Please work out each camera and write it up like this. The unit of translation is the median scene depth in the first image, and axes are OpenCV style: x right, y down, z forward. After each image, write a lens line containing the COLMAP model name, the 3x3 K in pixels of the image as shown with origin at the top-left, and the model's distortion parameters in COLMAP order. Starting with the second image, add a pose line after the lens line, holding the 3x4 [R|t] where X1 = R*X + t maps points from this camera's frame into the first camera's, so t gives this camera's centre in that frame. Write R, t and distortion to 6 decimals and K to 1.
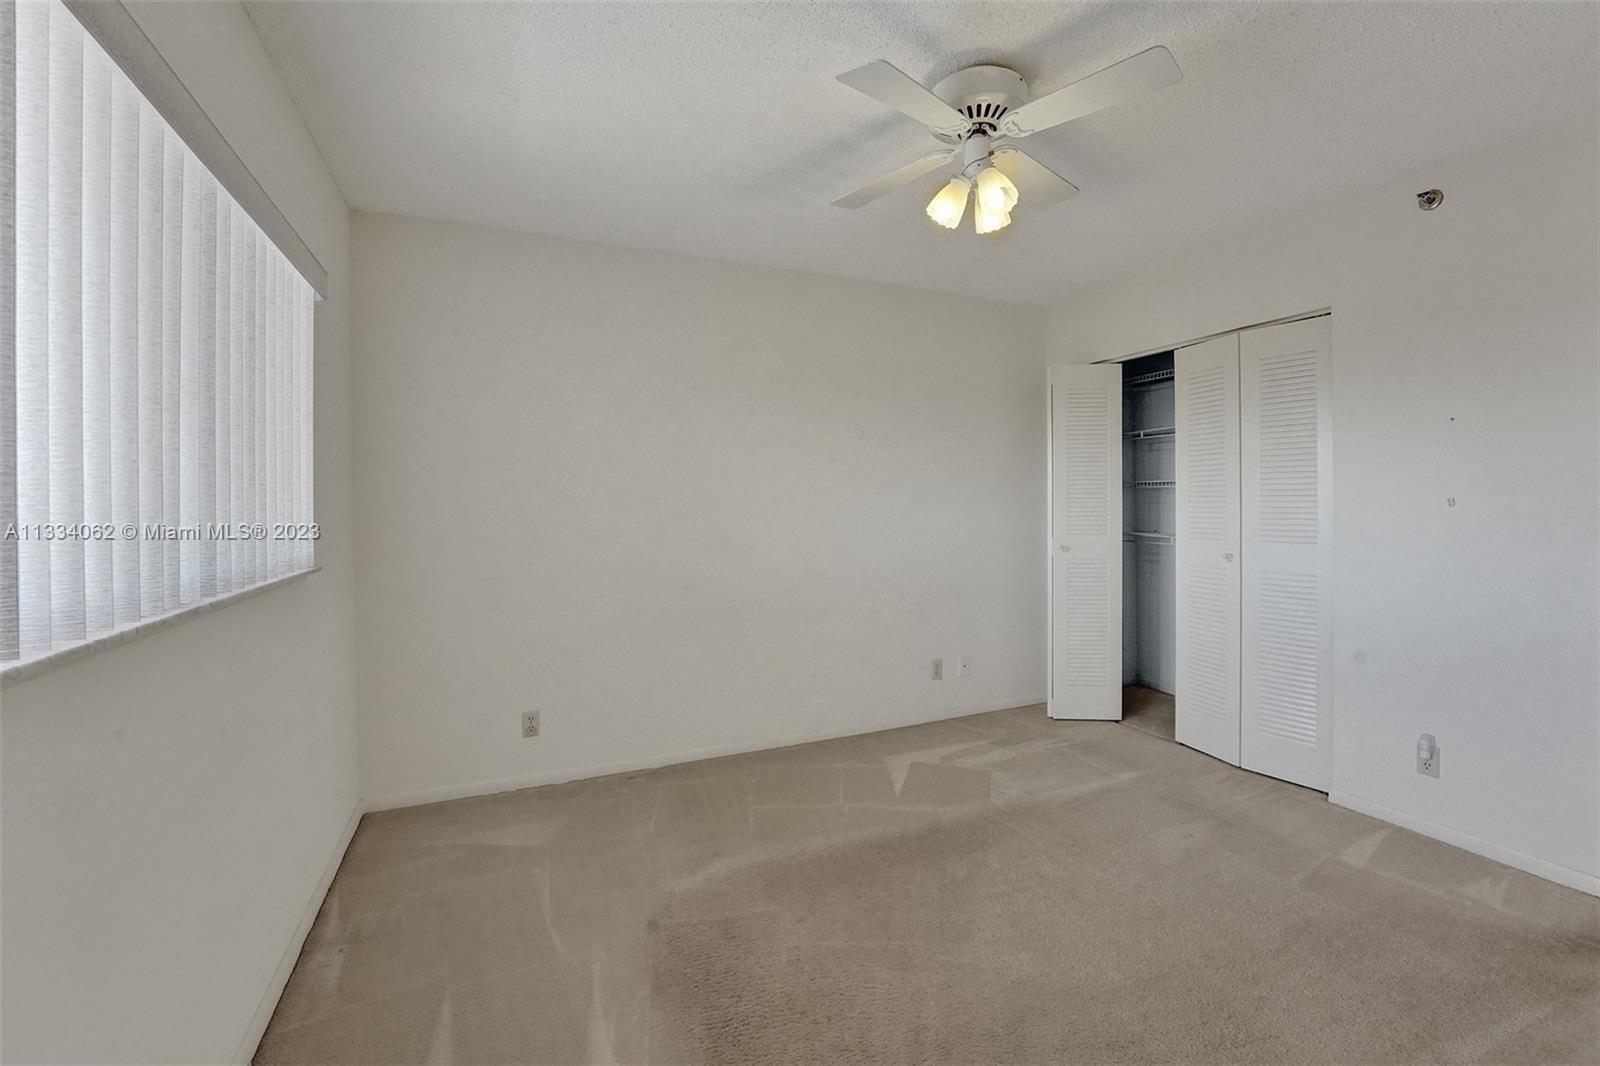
lens RADIAL K [[670.9, 0, 805.9], [0, 670.9, 508.1], [0, 0, 1]] dist [-0.030319, 0.004297]
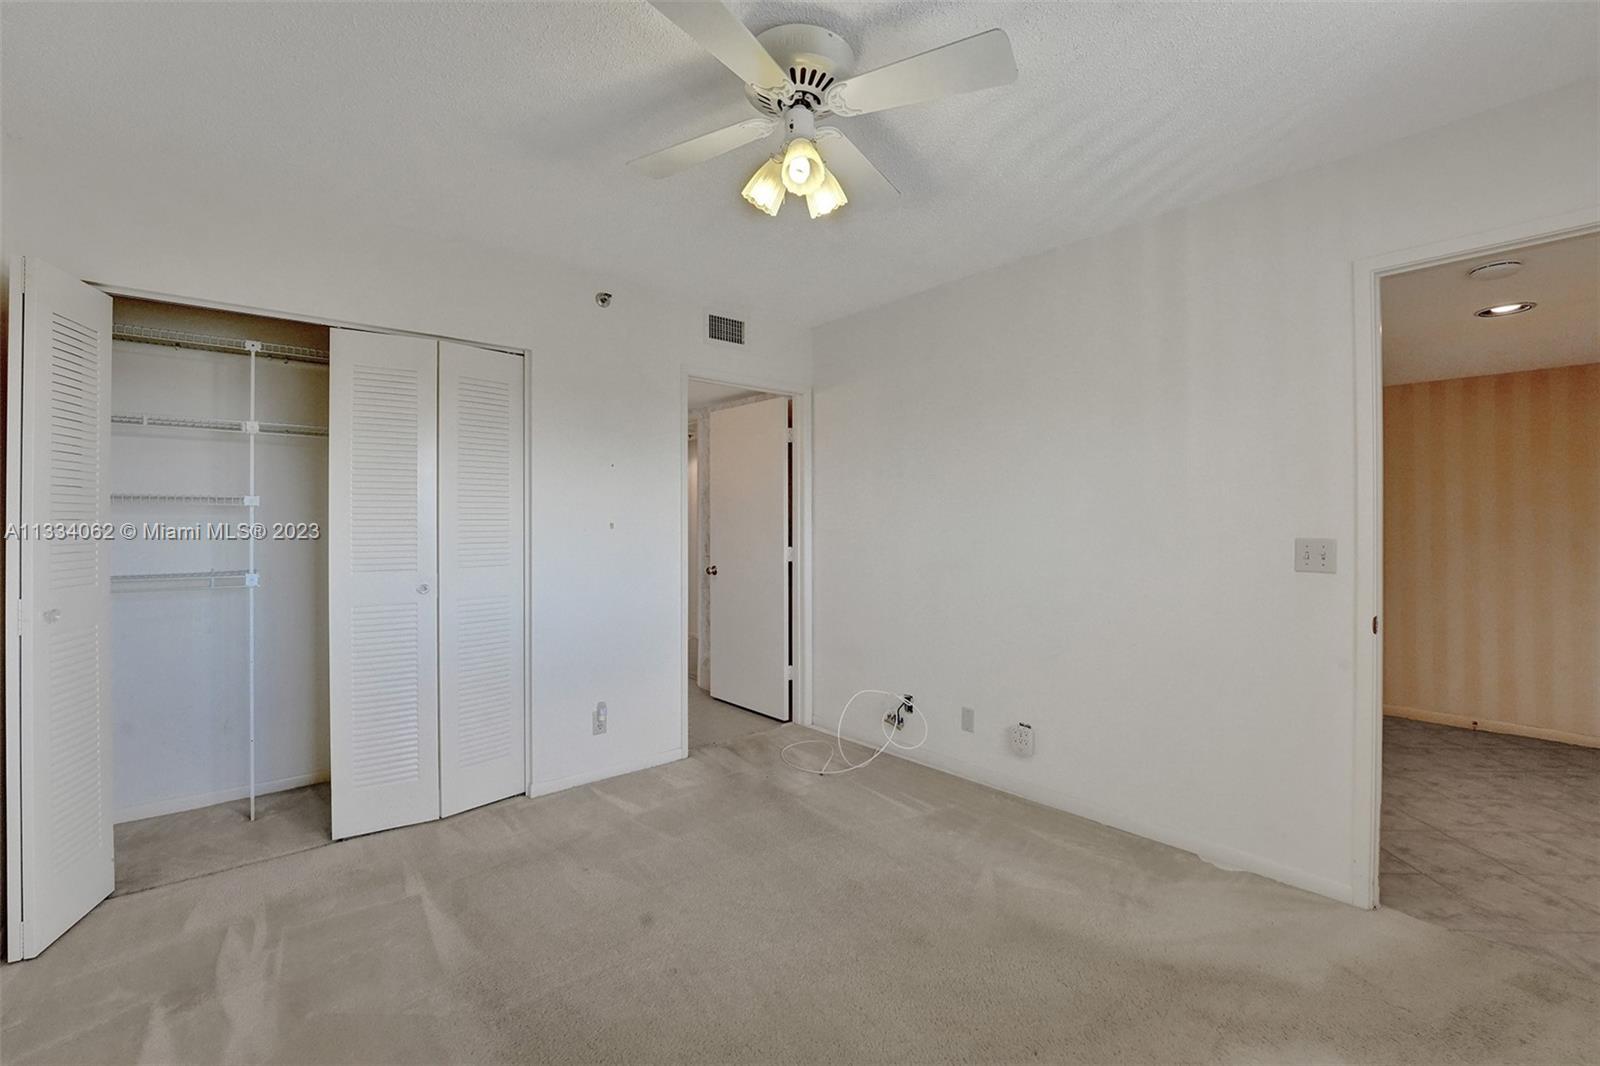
lens RADIAL K [[668.4, 0, 800.8], [0, 668.4, 525.0], [0, 0, 1]] dist [-0.020179, 0.000376]
pose [[-0.277543, 0.004443, 0.960703, -0.386777], [0.010986, 0.999939, -0.001450, -0.004744], [-0.960650, 0.010152, -0.277575, 0.836238]]
